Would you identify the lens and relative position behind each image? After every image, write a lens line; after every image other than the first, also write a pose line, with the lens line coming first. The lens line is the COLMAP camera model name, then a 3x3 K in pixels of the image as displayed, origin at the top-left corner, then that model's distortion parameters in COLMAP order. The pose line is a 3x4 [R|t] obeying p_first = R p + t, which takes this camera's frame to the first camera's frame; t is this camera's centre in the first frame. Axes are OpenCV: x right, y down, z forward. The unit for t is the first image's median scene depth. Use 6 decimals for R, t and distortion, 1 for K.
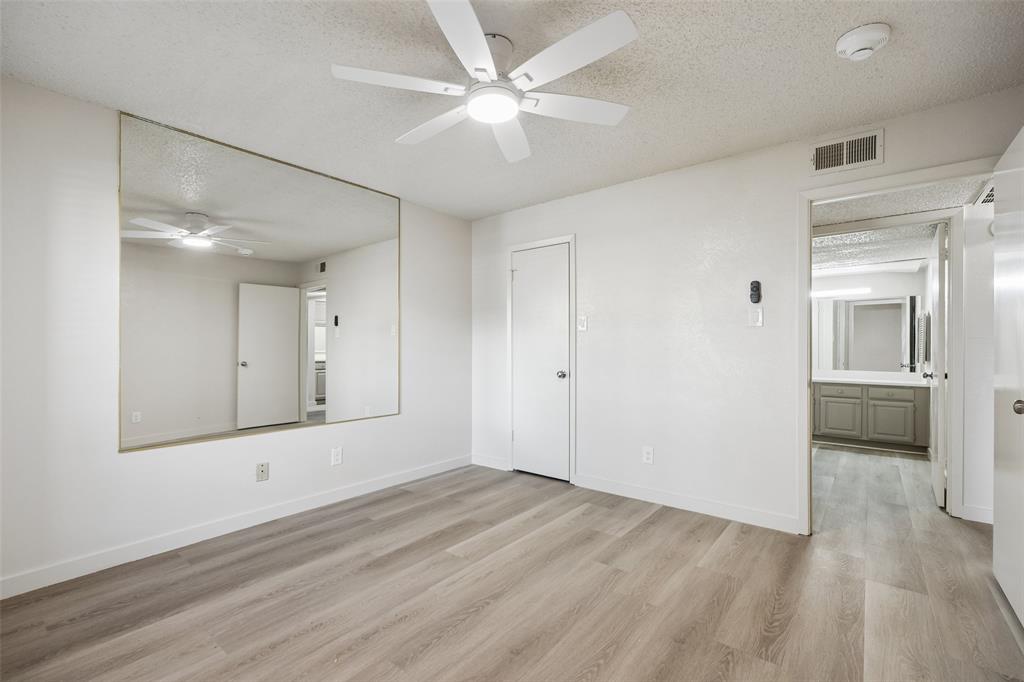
lens RADIAL K [[452.8, 0, 509.9], [0, 452.8, 348.8], [0, 0, 1]] dist [-0.001292, 0.001340]
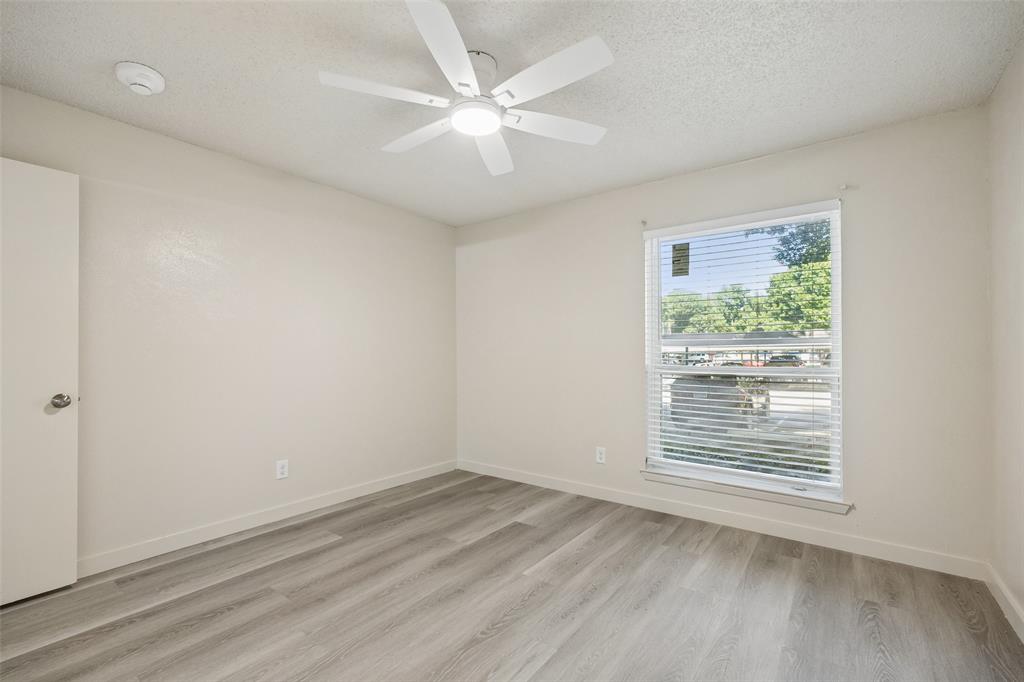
lens RADIAL K [[452.8, 0, 509.9], [0, 452.8, 348.8], [0, 0, 1]] dist [-0.001292, 0.001340]
pose [[-0.999572, 0.002291, -0.029174, -0.059141], [0.002320, 0.999997, -0.000954, -0.009465], [0.029172, -0.001021, -0.999574, 1.456421]]
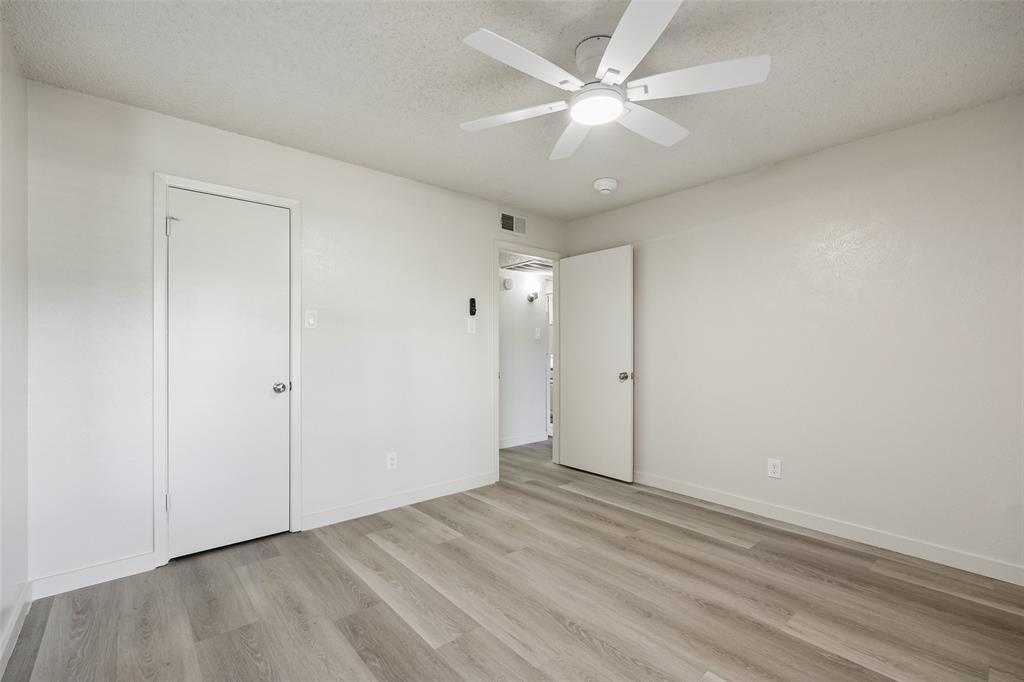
lens RADIAL K [[452.8, 0, 509.9], [0, 452.8, 348.8], [0, 0, 1]] dist [-0.001292, 0.001340]
pose [[0.177288, -0.004254, 0.984150, -0.759707], [0.001581, 0.999991, 0.004037, -0.011652], [-0.984158, 0.000840, 0.177293, 0.727736]]
